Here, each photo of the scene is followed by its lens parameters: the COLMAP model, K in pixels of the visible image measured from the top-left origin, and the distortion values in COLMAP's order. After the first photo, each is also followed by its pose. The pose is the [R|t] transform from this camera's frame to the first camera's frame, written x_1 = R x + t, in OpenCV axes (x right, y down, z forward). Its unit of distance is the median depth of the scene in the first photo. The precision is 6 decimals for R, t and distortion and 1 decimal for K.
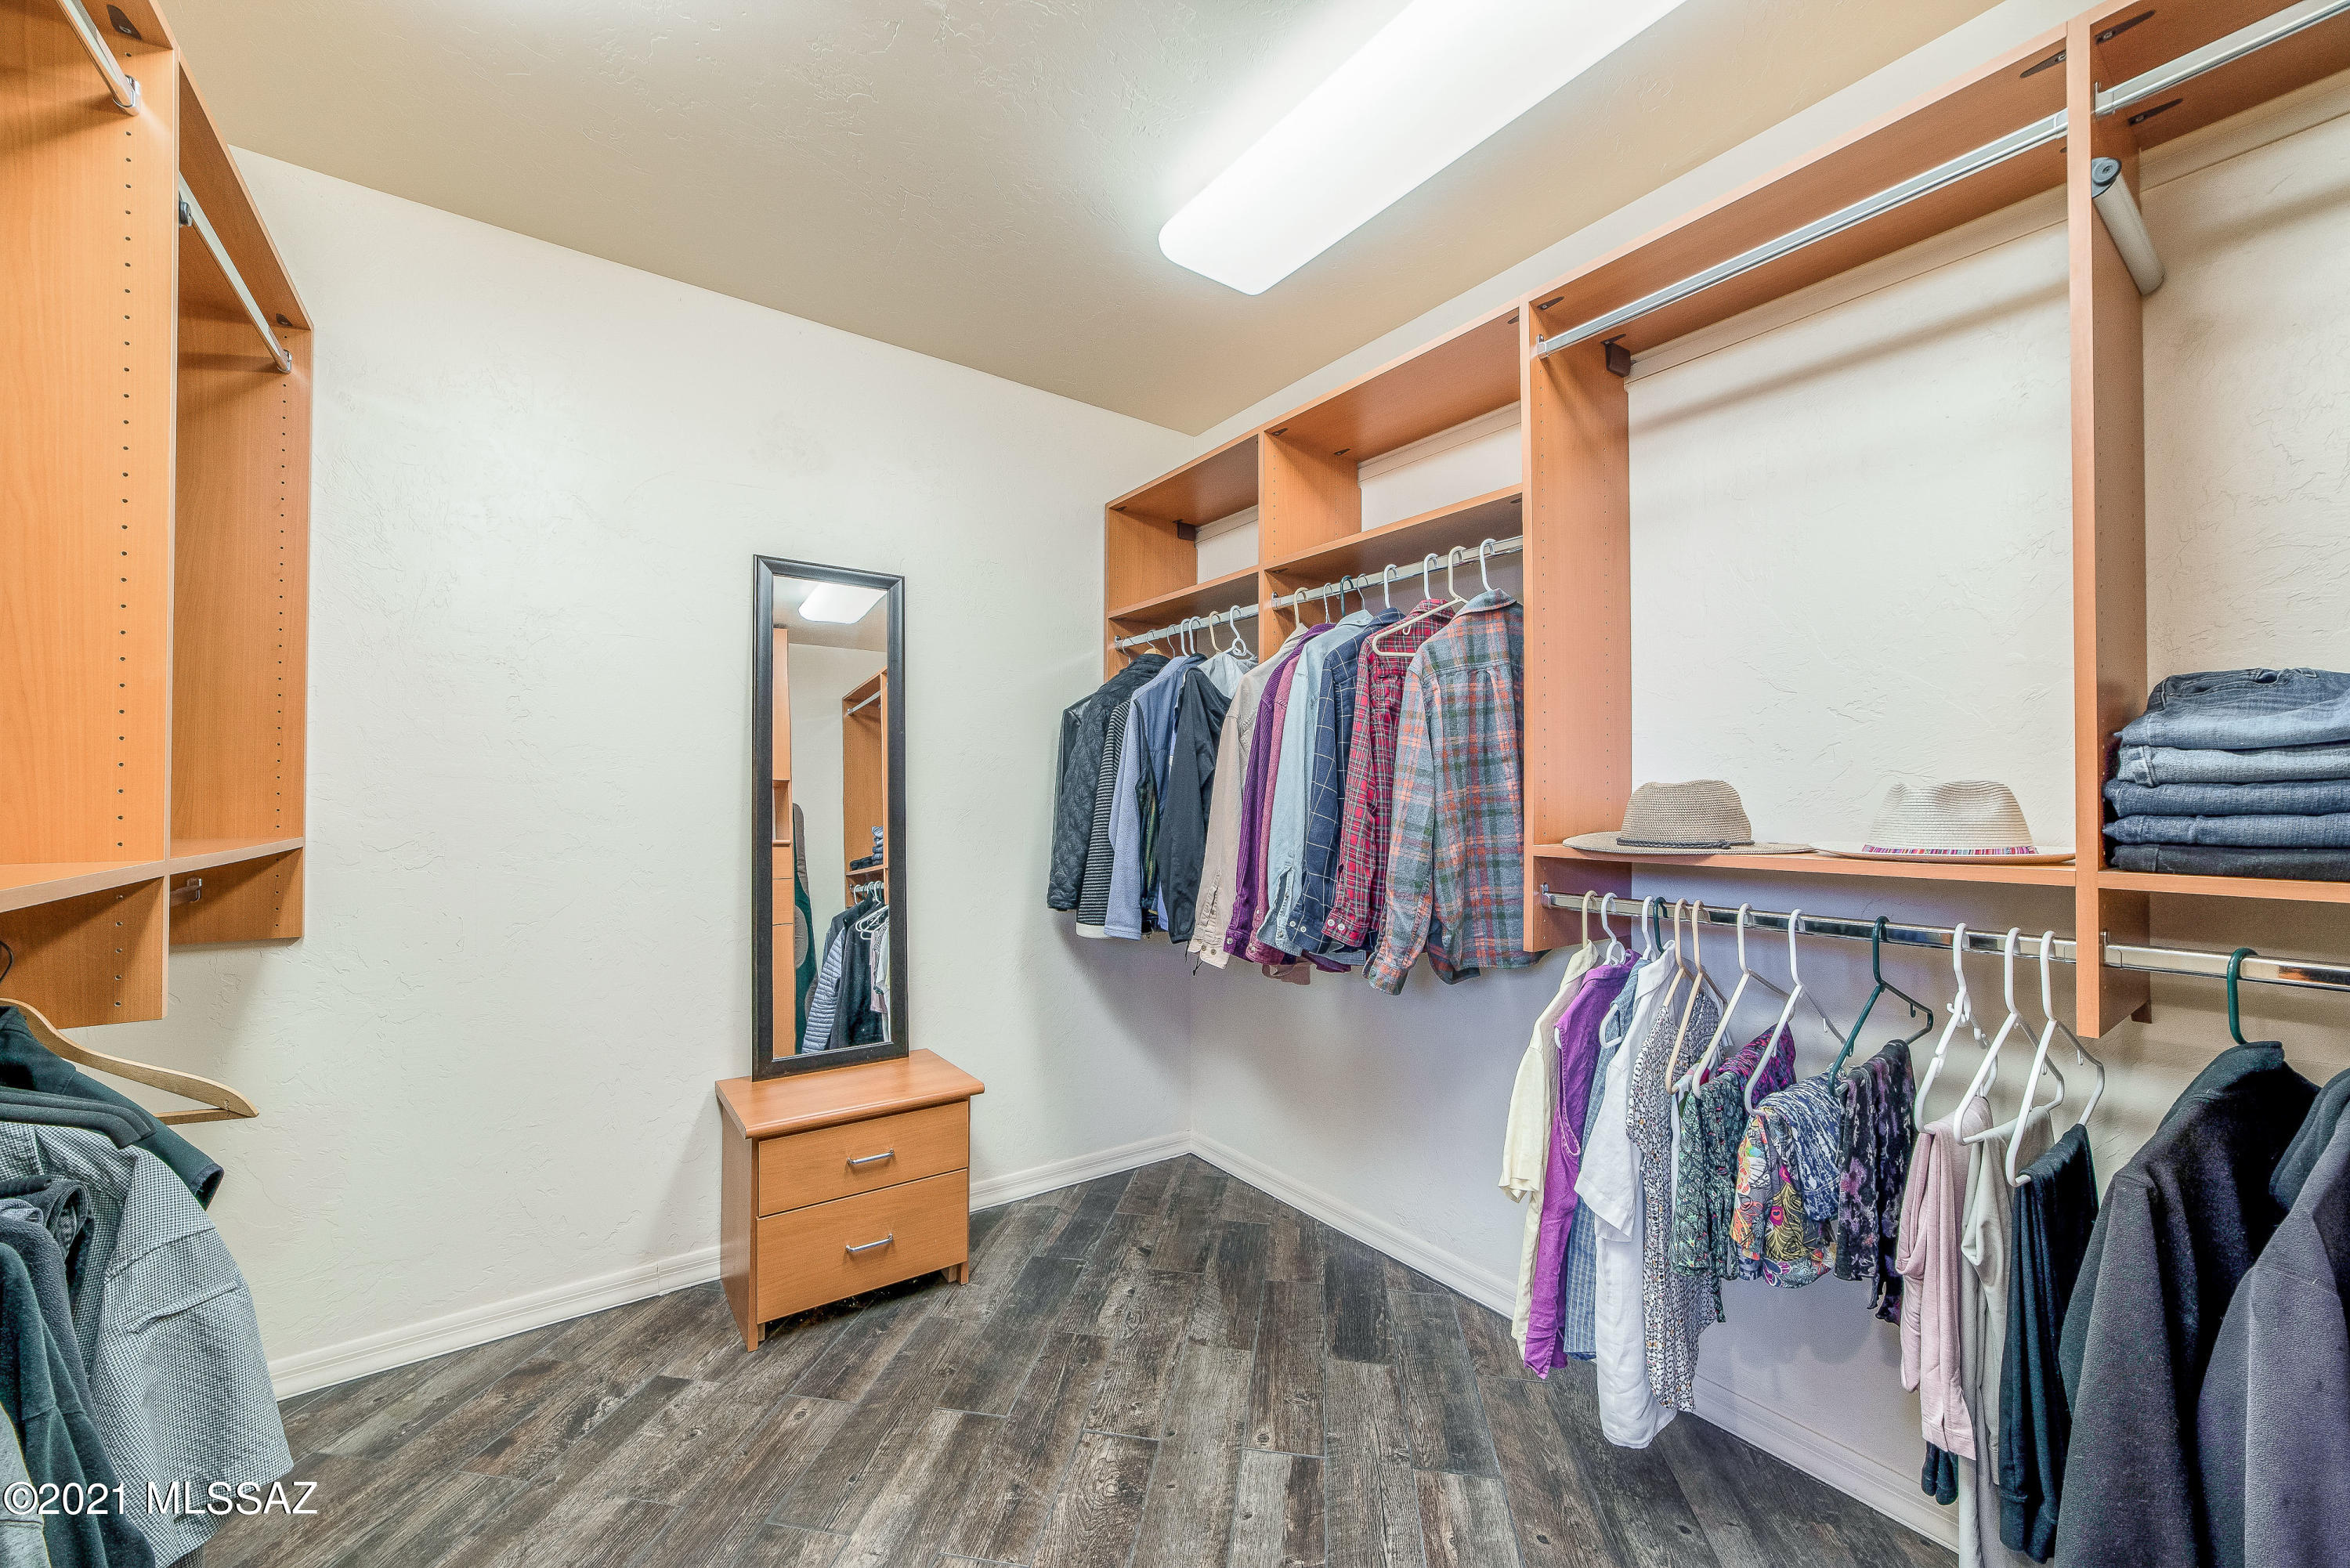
lens RADIAL K [[902.6, 0, 1170.6], [0, 902.6, 791.0], [0, 0, 1]] dist [-0.009875, 0.002855]
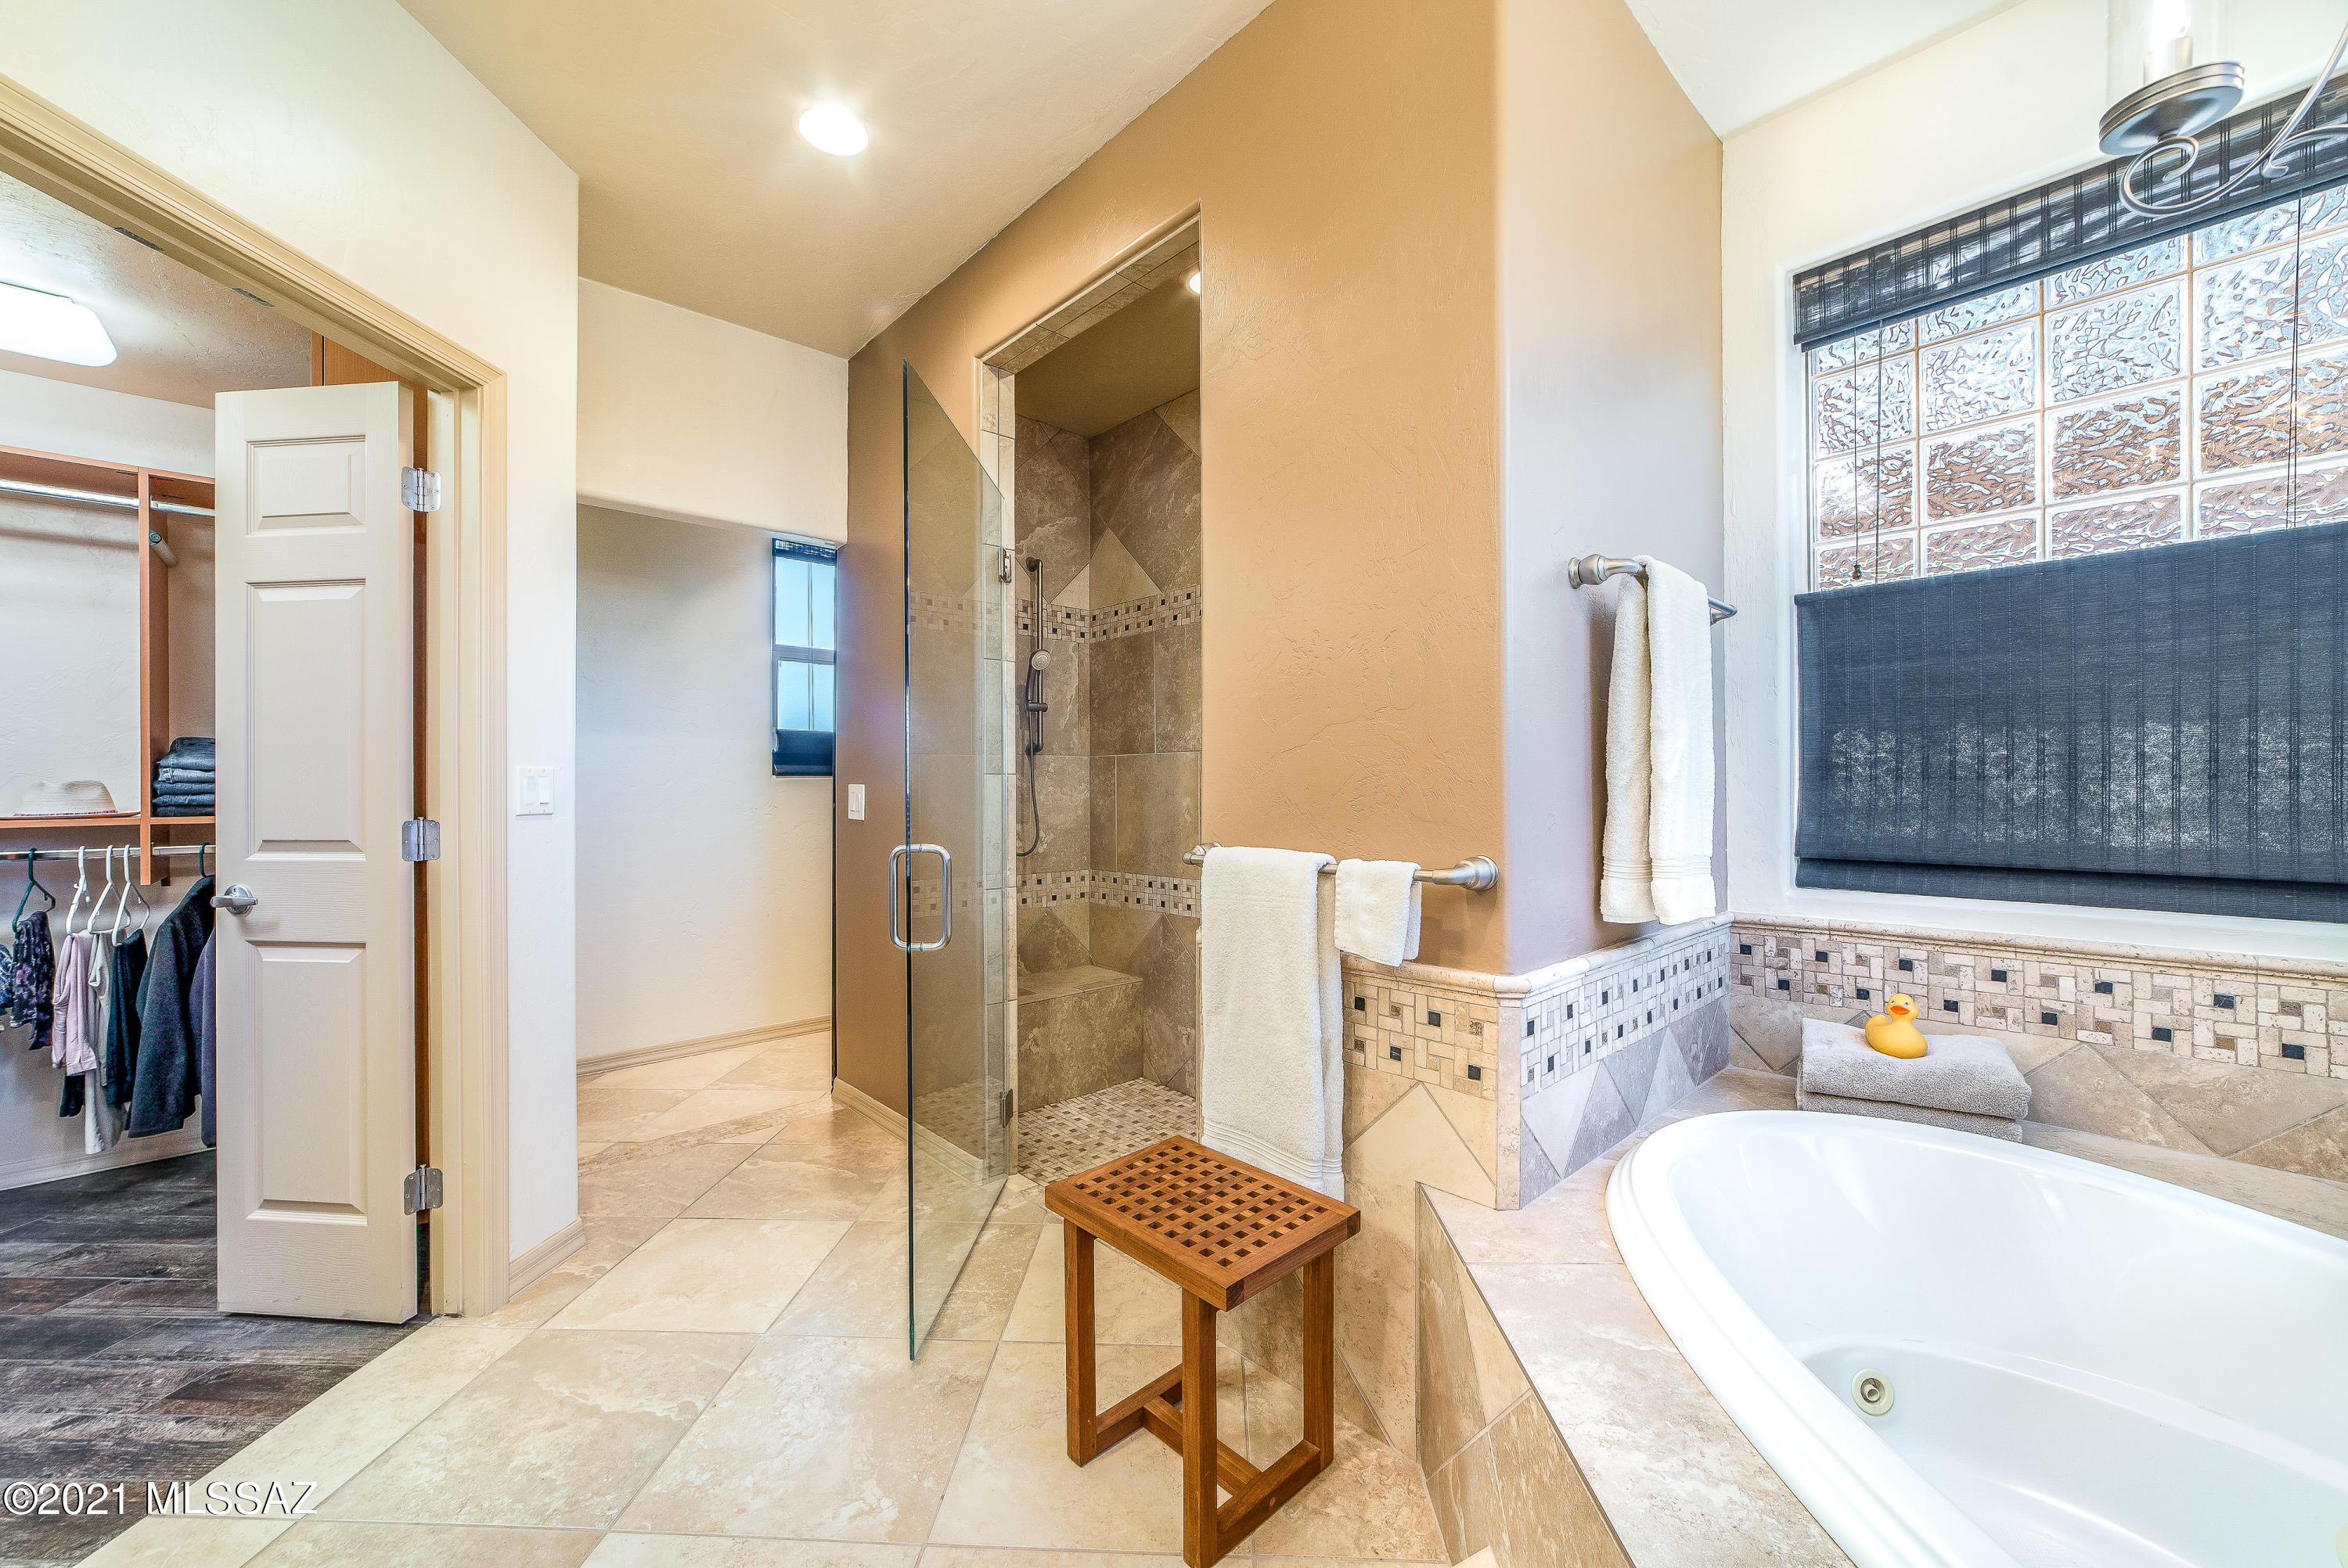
lens RADIAL K [[901.8, 0, 1174.3], [0, 901.8, 790.1], [0, 0, 1]] dist [-0.009875, 0.002855]
pose [[-0.110550, 0.002859, 0.993866, -1.680230], [-0.002725, 0.999991, -0.003179, 0.013223], [-0.993867, -0.003060, -0.110542, -1.490409]]
